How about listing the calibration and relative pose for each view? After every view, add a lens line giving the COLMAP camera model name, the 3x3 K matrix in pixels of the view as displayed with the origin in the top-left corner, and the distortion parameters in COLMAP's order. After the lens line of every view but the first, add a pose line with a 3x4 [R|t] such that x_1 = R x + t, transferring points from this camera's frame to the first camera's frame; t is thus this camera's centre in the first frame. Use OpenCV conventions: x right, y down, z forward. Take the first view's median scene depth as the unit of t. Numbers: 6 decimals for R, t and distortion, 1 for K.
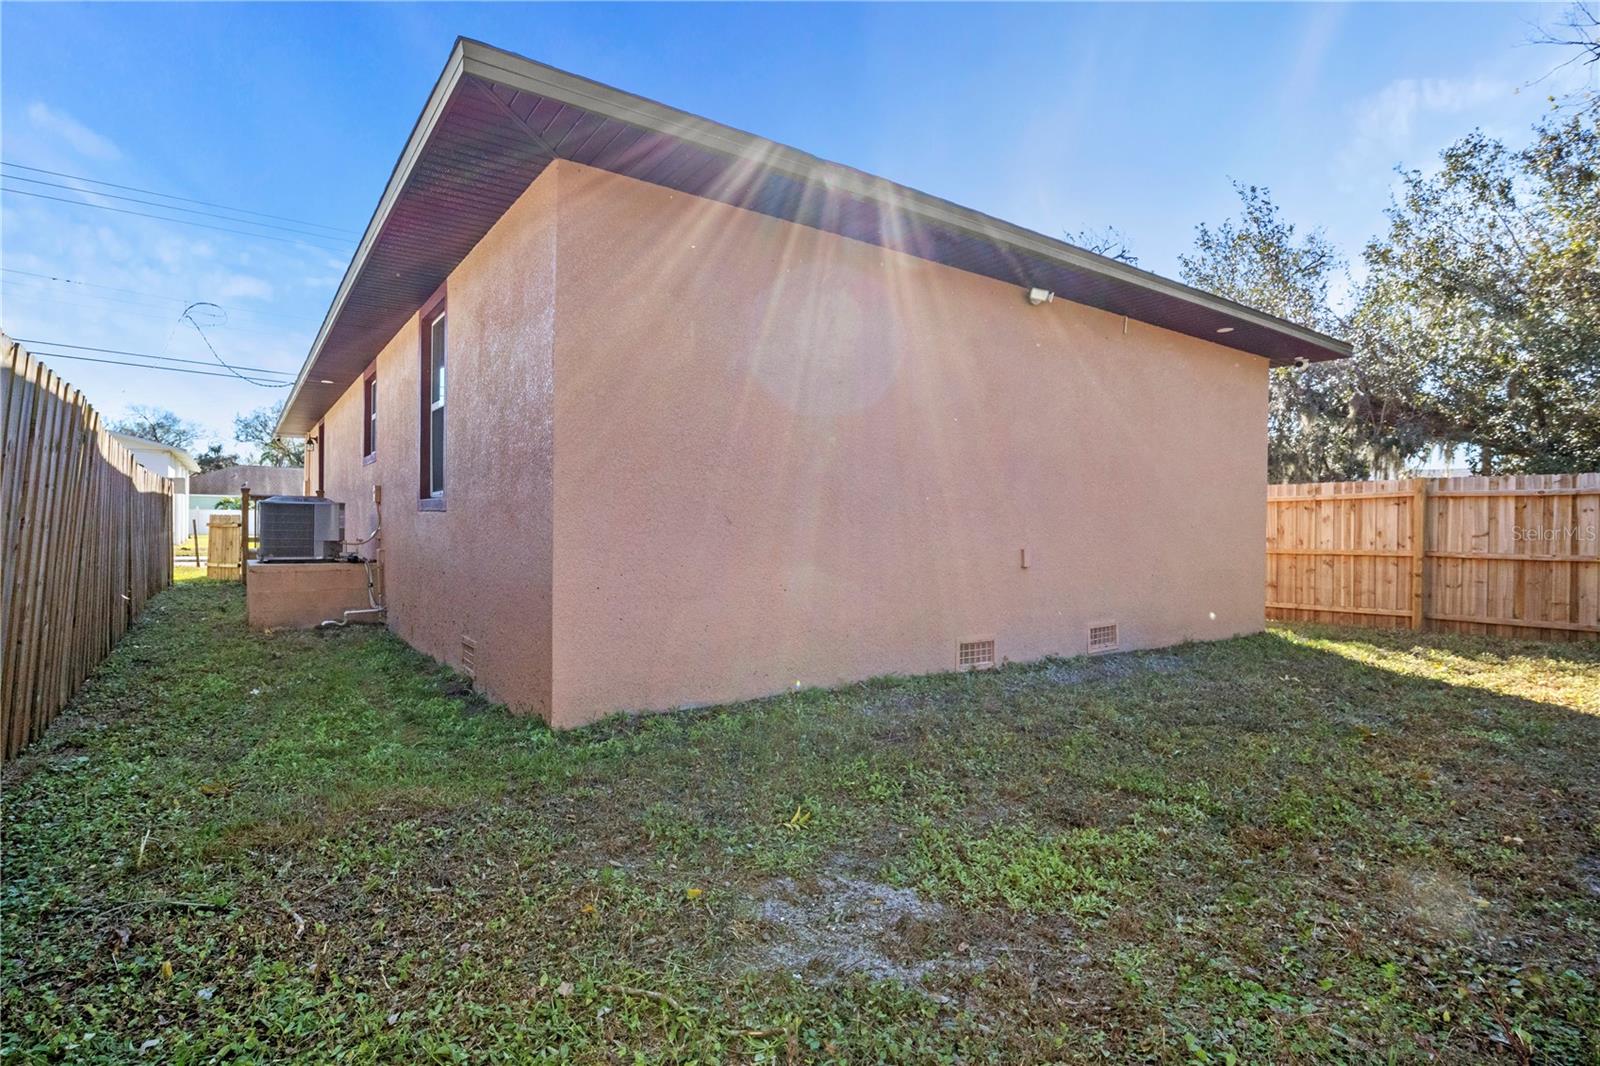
lens RADIAL K [[799.2, 0, 814.9], [0, 799.2, 535.5], [0, 0, 1]] dist [-0.010702, 0.002349]
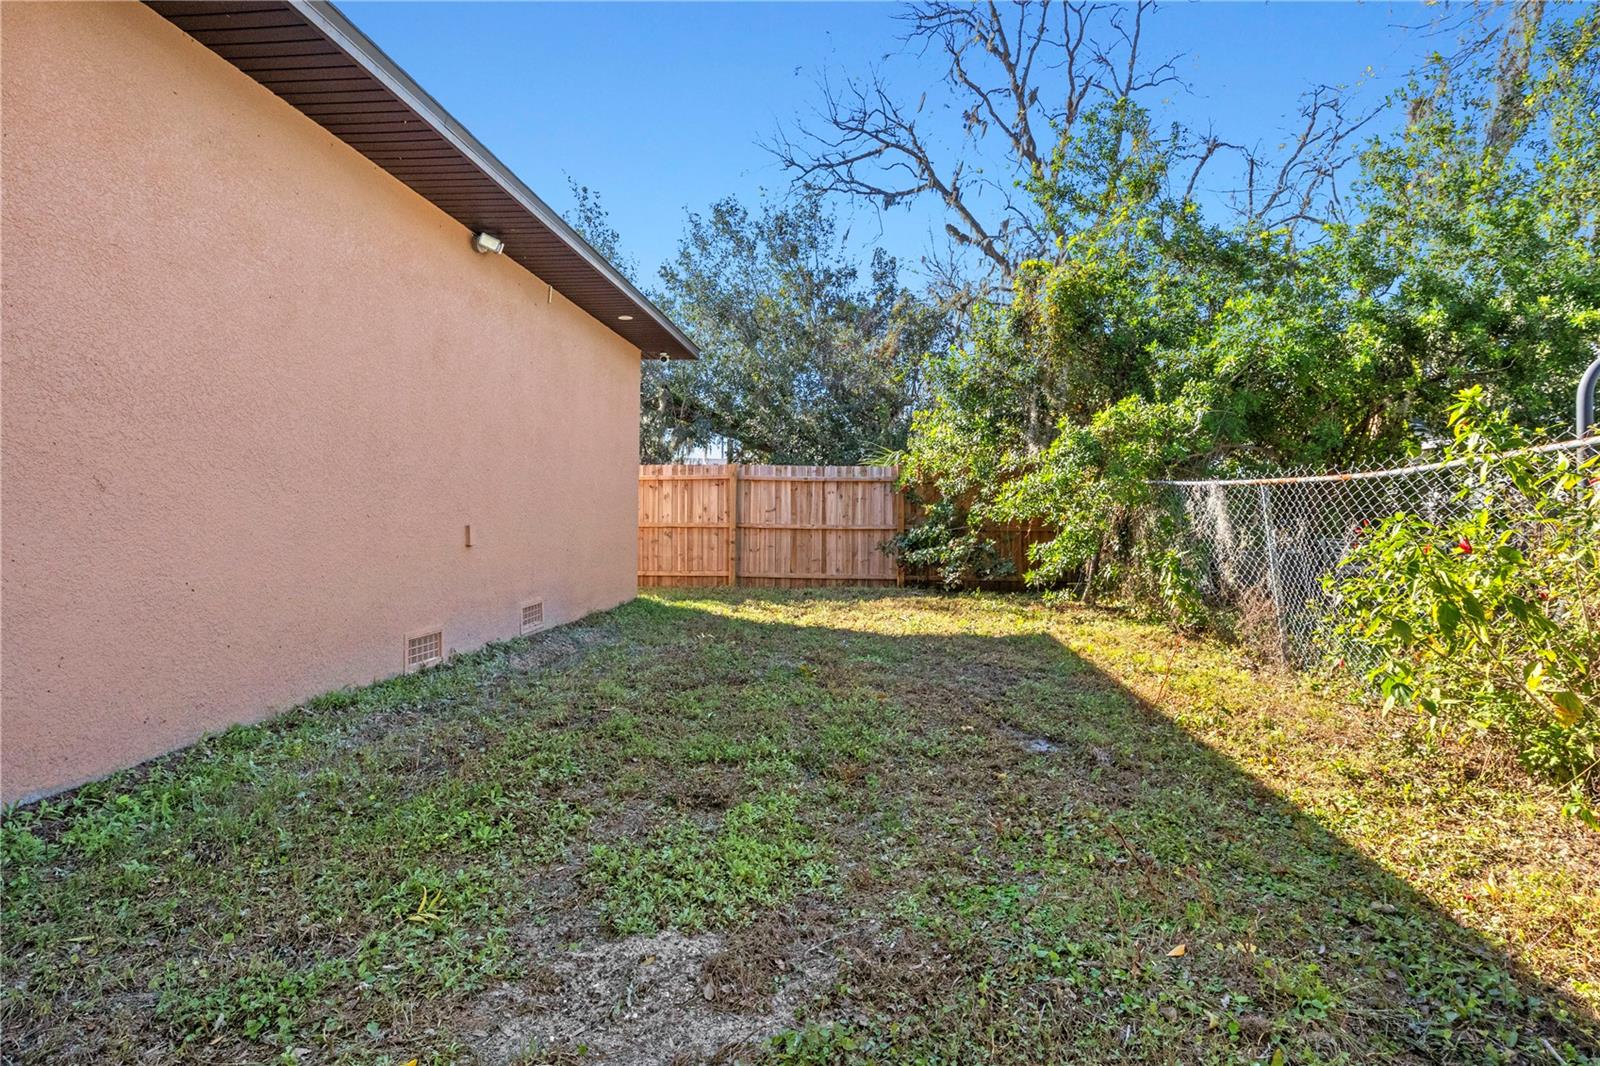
lens RADIAL K [[799.2, 0, 813.3], [0, 799.2, 518.1], [0, 0, 1]] dist [-0.010702, 0.002349]
pose [[0.652969, -0.006144, 0.757360, -0.114556], [-0.000680, 0.999962, 0.008699, 0.000757], [-0.757384, -0.006195, 0.652940, 0.094096]]
